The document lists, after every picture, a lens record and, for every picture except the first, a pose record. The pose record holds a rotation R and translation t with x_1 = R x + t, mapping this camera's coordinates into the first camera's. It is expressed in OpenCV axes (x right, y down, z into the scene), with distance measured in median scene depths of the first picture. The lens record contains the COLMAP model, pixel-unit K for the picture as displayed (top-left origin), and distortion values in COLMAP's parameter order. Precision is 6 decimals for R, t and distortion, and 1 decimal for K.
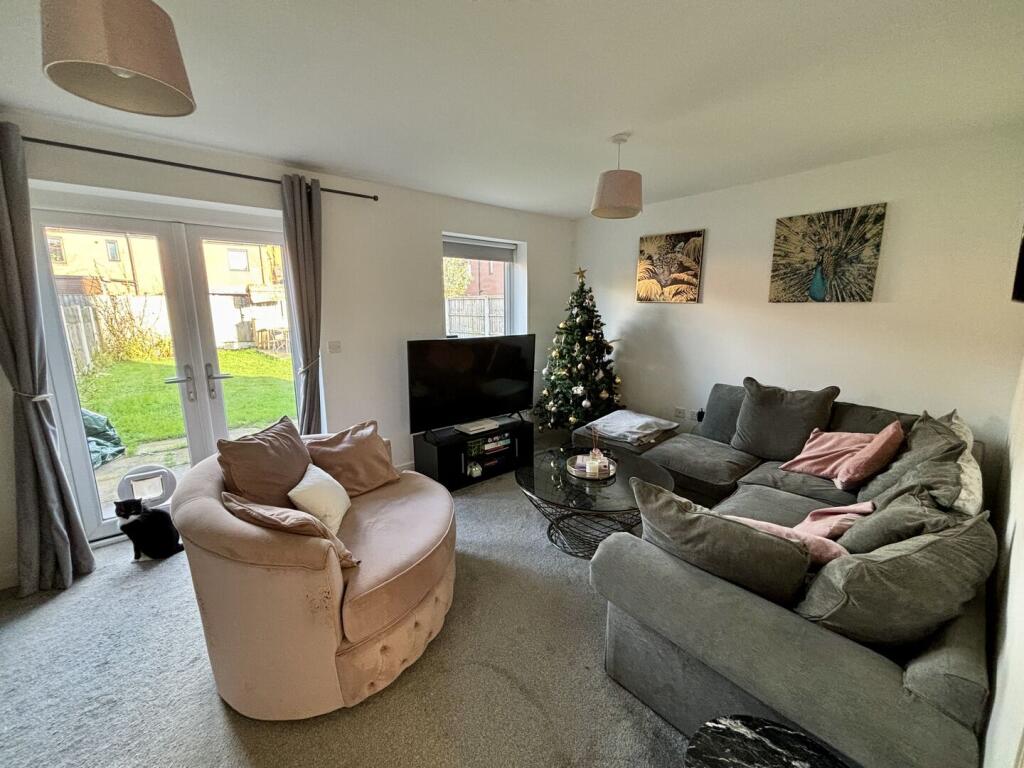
lens RADIAL K [[410.3, 0, 512.0], [0, 410.3, 384.0], [0, 0, 1]] dist [-0.001092, -0.000007]
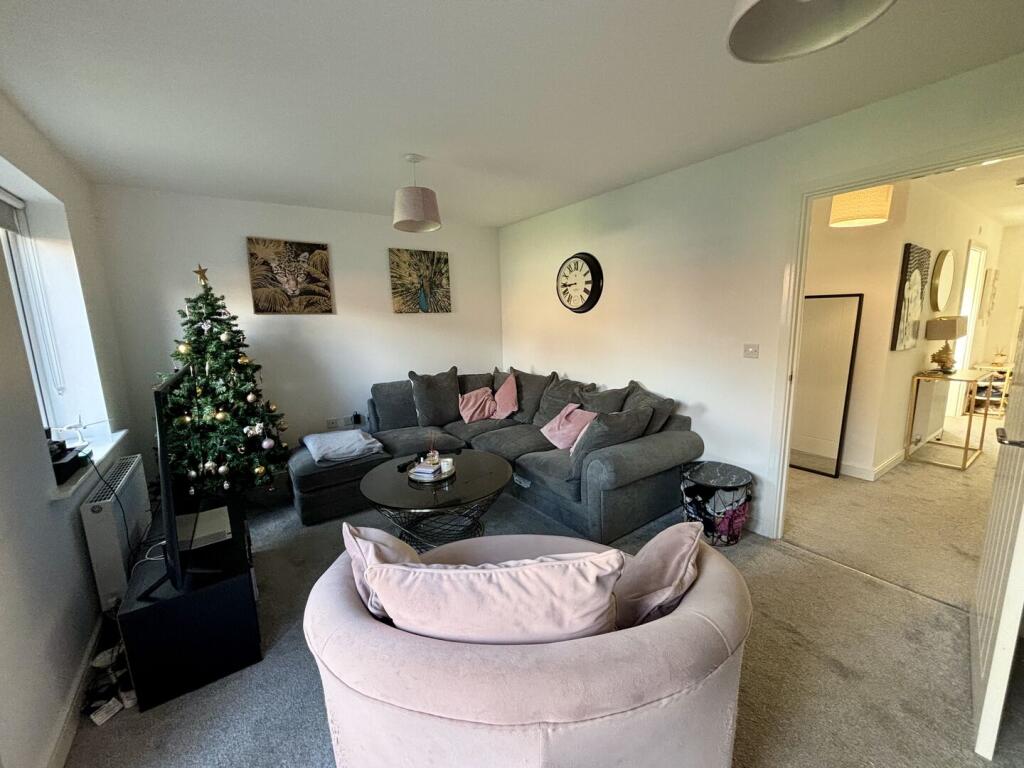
lens RADIAL K [[410.3, 0, 512.0], [0, 410.3, 384.0], [0, 0, 1]] dist [-0.001092, -0.000007]
pose [[0.095971, -0.162707, 0.981996, -0.639027], [0.208359, 0.967978, 0.140021, -0.089922], [-0.973333, 0.191169, 0.126800, 0.535356]]
